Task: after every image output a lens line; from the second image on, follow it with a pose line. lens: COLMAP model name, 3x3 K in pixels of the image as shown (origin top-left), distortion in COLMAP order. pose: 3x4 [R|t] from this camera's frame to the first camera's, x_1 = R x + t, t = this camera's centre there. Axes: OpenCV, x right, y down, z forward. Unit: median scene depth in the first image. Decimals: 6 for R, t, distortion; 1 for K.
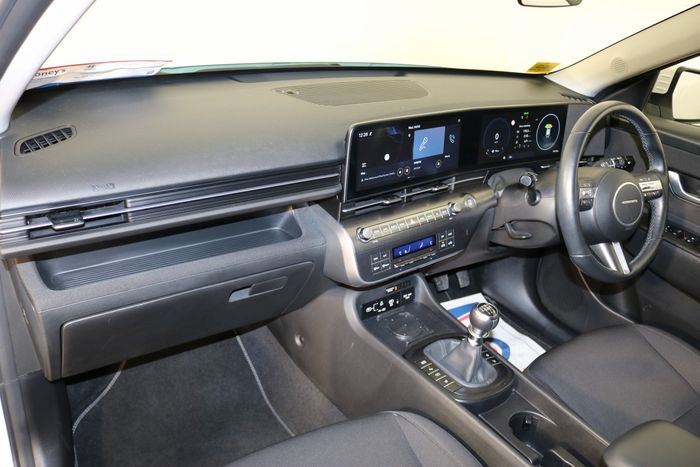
lens RADIAL K [[577.4, 0, 341.1], [0, 577.4, 233.7], [0, 0, 1]] dist [-0.160327, 0.125758]
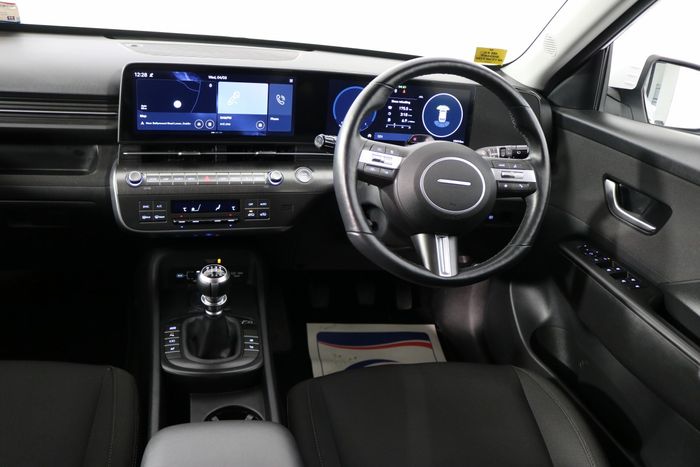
lens RADIAL K [[577.4, 0, 341.1], [0, 577.4, 233.7], [0, 0, 1]] dist [-0.160327, 0.125758]
pose [[0.939343, 0.134856, -0.315355, 0.606231], [-0.165237, 0.983655, -0.071545, 0.092126], [0.300553, 0.119314, 0.946273, 0.202786]]
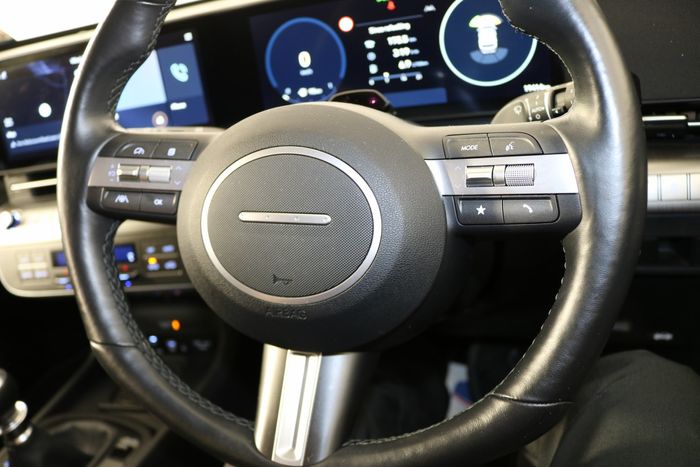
lens RADIAL K [[577.4, 0, 341.1], [0, 577.4, 233.7], [0, 0, 1]] dist [-0.160327, 0.125758]
pose [[0.607877, 0.123924, -0.784301, 0.732838], [-0.124956, 0.990368, 0.059635, -0.067738], [0.784137, 0.061752, 0.617508, 0.813035]]
